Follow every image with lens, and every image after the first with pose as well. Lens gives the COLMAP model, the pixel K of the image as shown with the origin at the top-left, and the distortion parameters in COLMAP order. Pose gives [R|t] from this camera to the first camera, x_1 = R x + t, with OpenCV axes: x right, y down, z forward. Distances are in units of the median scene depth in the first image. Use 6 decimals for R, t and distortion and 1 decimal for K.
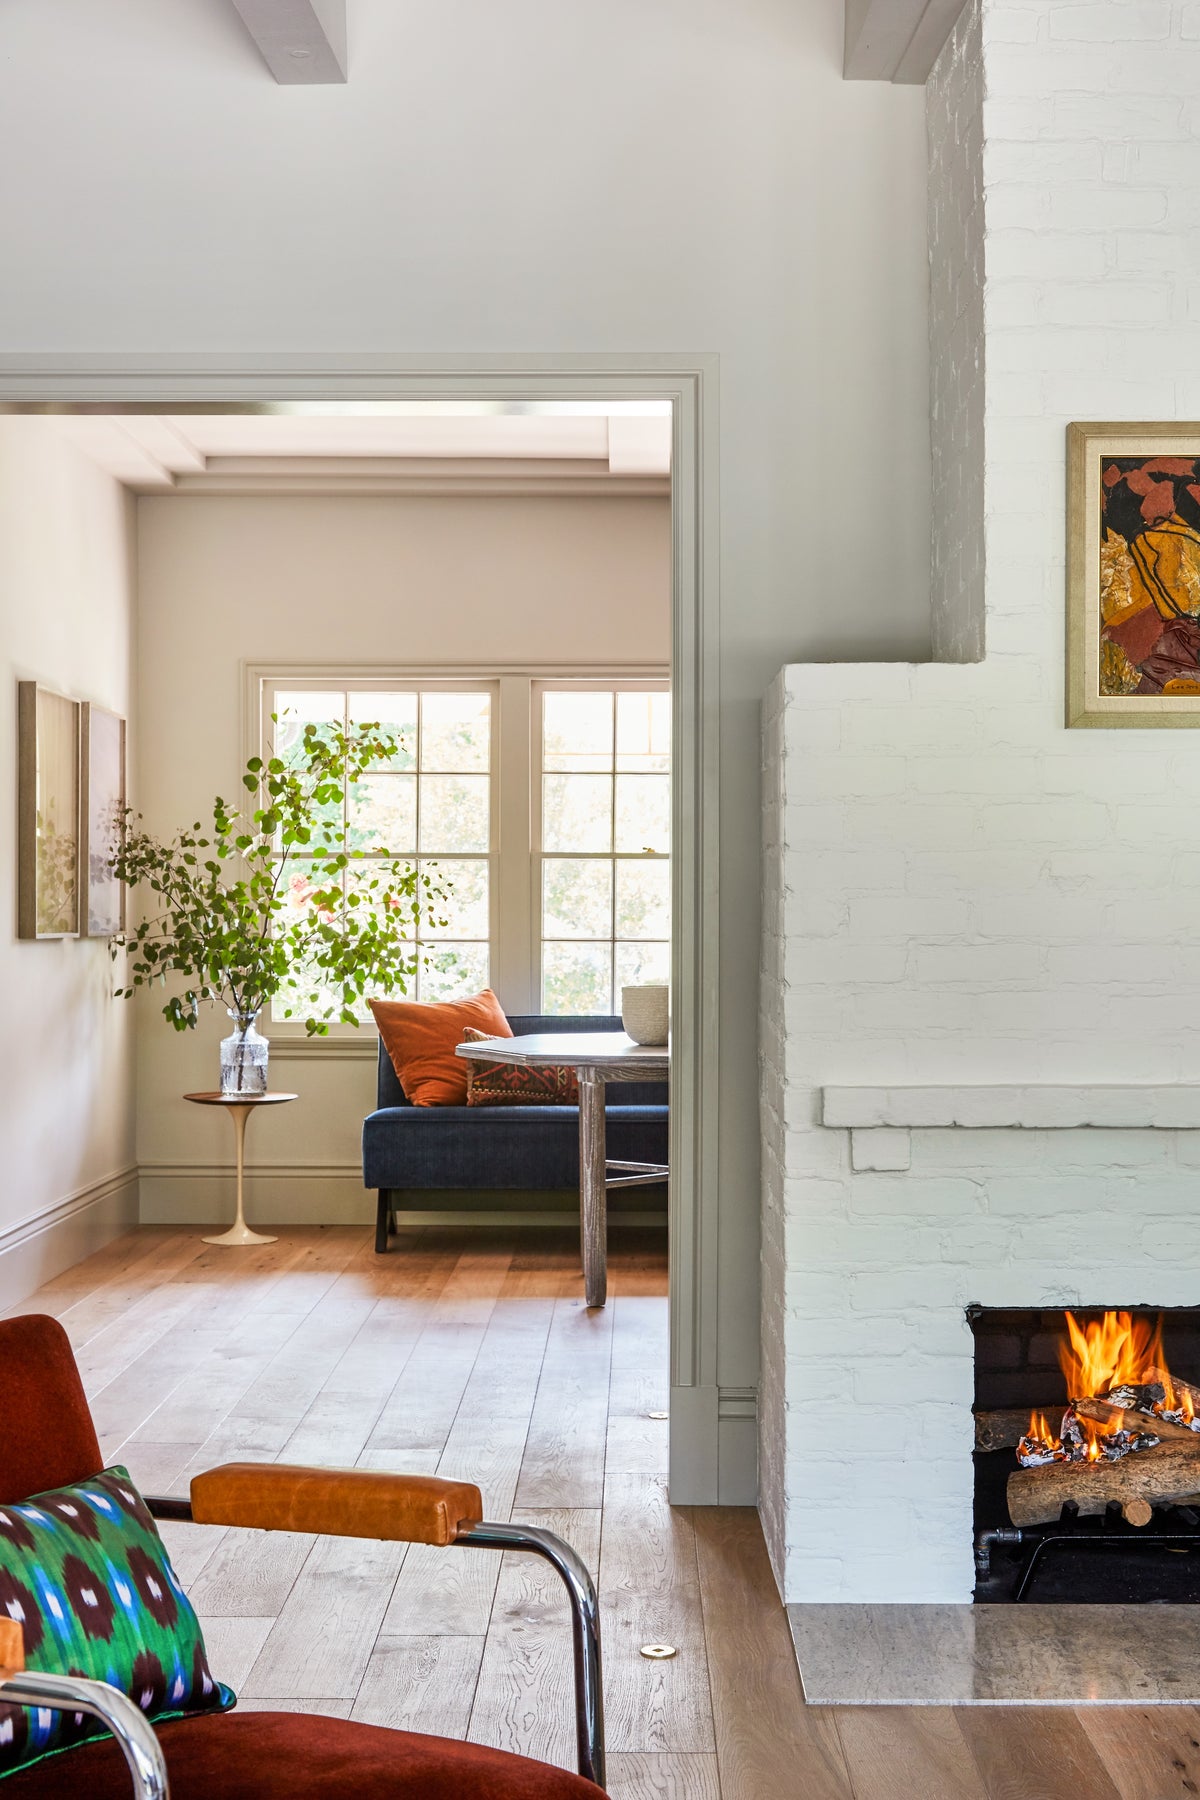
lens RADIAL K [[2486.8, 0, 602.4], [0, 2486.8, 942.6], [0, 0, 1]] dist [-0.025235, 0.000000]
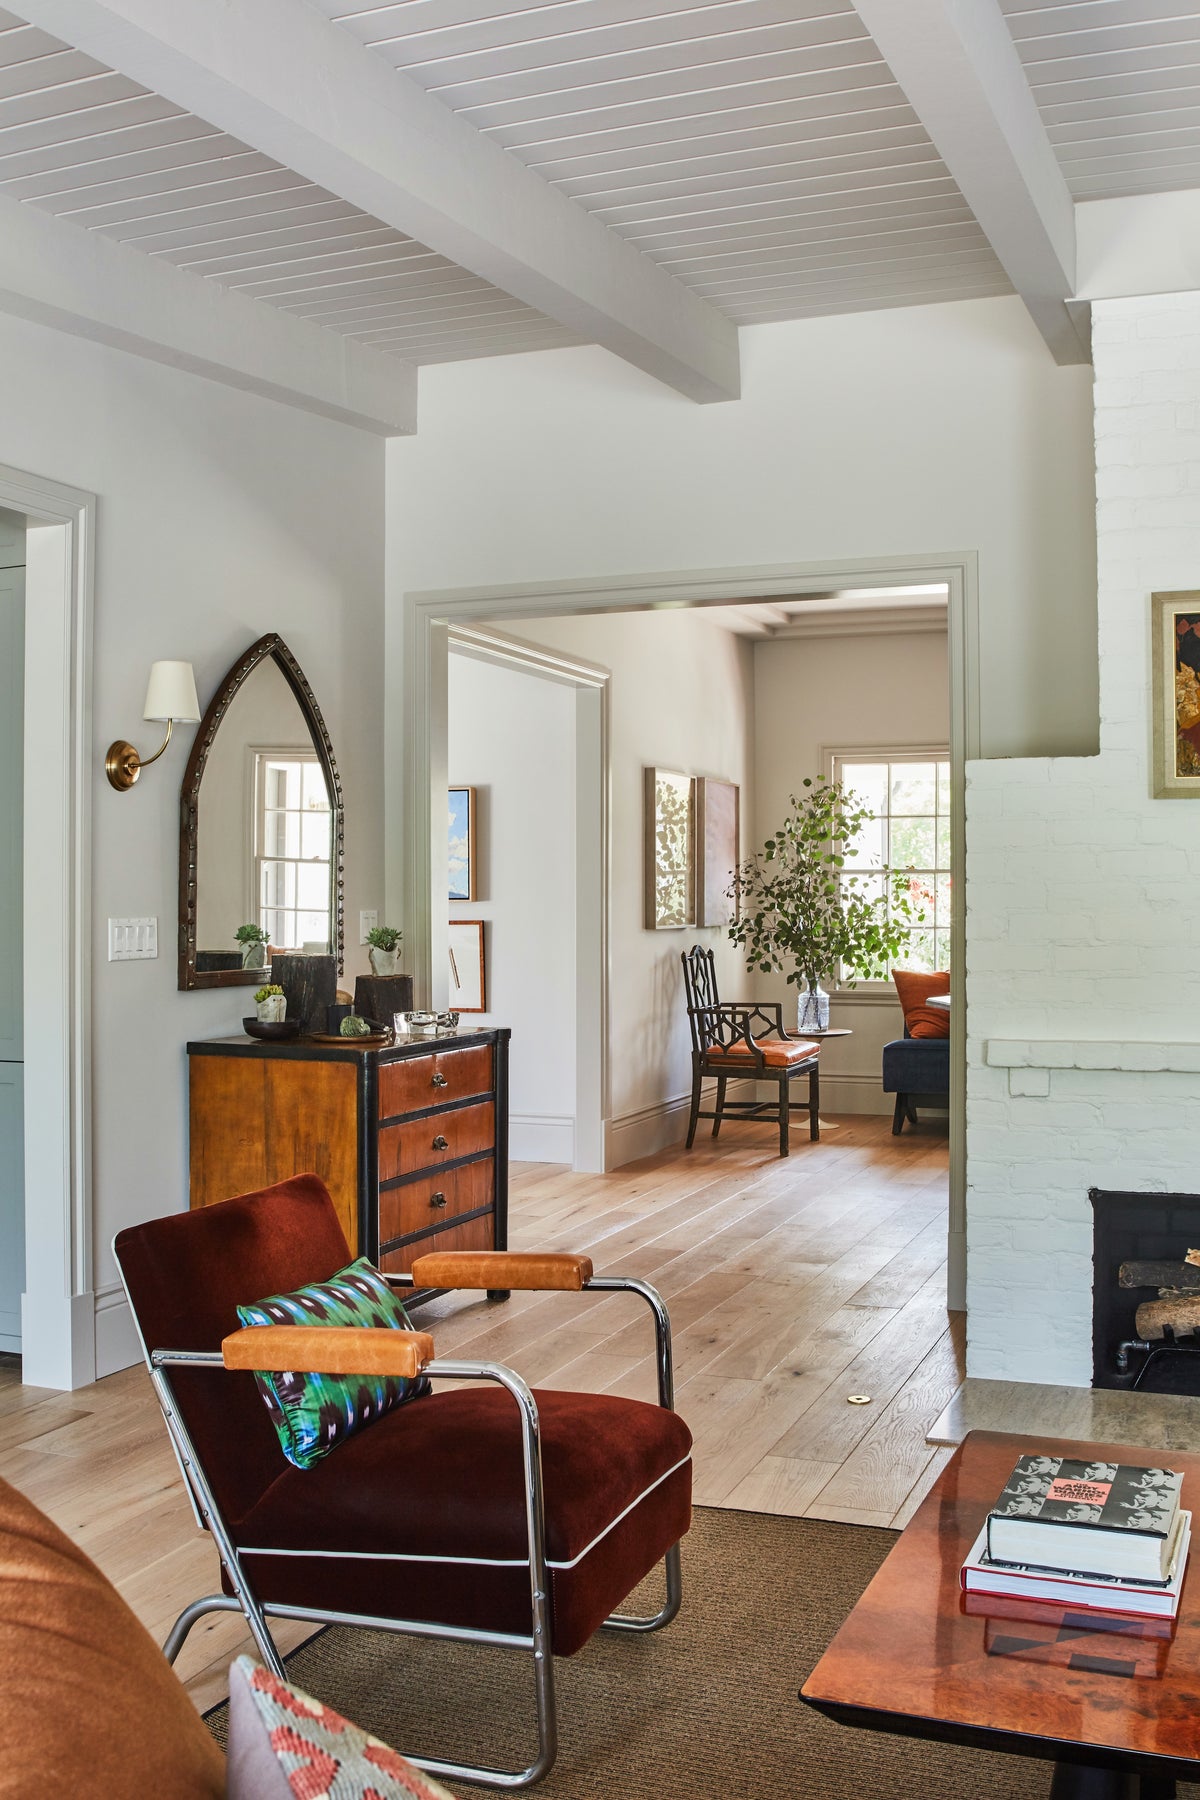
lens RADIAL K [[1679.4, 0, 604.8], [0, 1679.4, 898.0], [0, 0, 1]] dist [-0.094634, 0.000000]
pose [[0.938287, -0.004316, -0.345832, 0.219879], [-0.000032, 0.999921, -0.012568, -0.015285], [0.345859, 0.011803, 0.938212, -0.035049]]
